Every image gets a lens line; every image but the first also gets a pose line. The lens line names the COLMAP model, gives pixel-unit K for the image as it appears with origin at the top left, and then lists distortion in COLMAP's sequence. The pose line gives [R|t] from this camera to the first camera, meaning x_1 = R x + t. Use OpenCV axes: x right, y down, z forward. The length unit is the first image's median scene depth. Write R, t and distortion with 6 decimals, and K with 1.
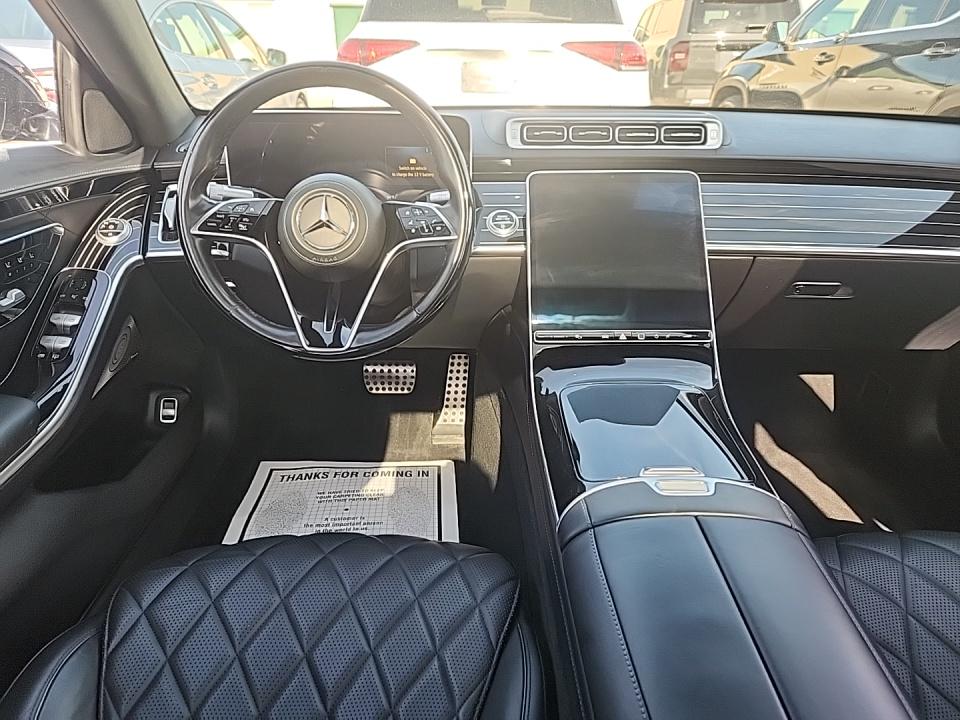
lens RADIAL K [[619.7, 0, 480.0], [0, 619.7, 360.0], [0, 0, 1]] dist [0.003535, -0.000127]
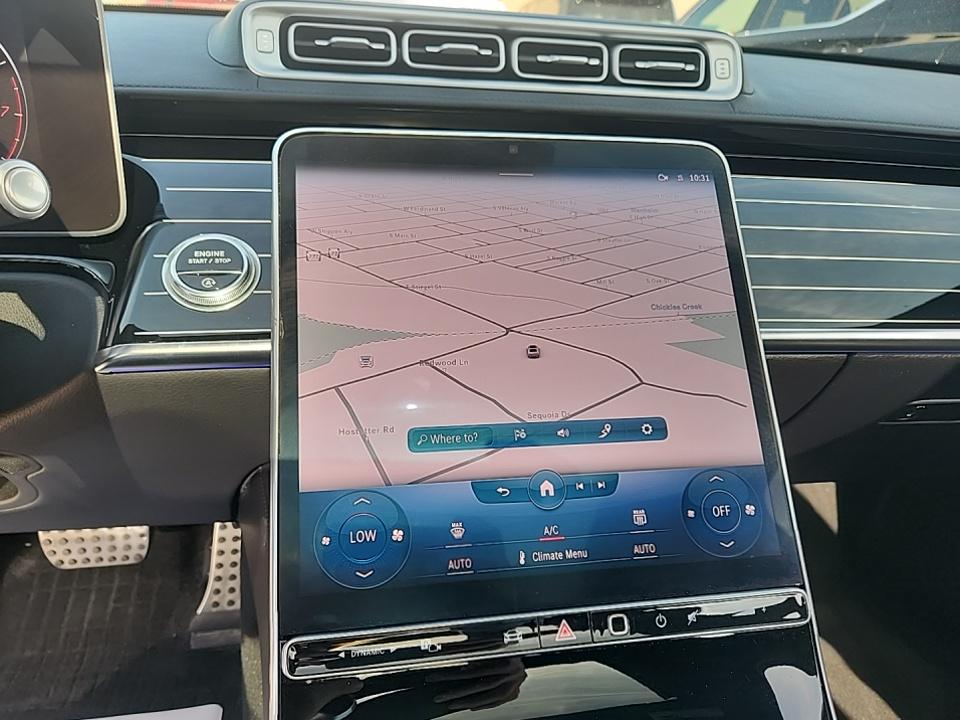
lens RADIAL K [[619.7, 0, 480.0], [0, 619.7, 360.0], [0, 0, 1]] dist [0.003535, -0.000127]
pose [[0.982374, -0.029781, 0.184537, 0.112590], [0.031447, 0.999487, -0.006103, -0.154303], [-0.184260, 0.011798, 0.982807, 0.589947]]
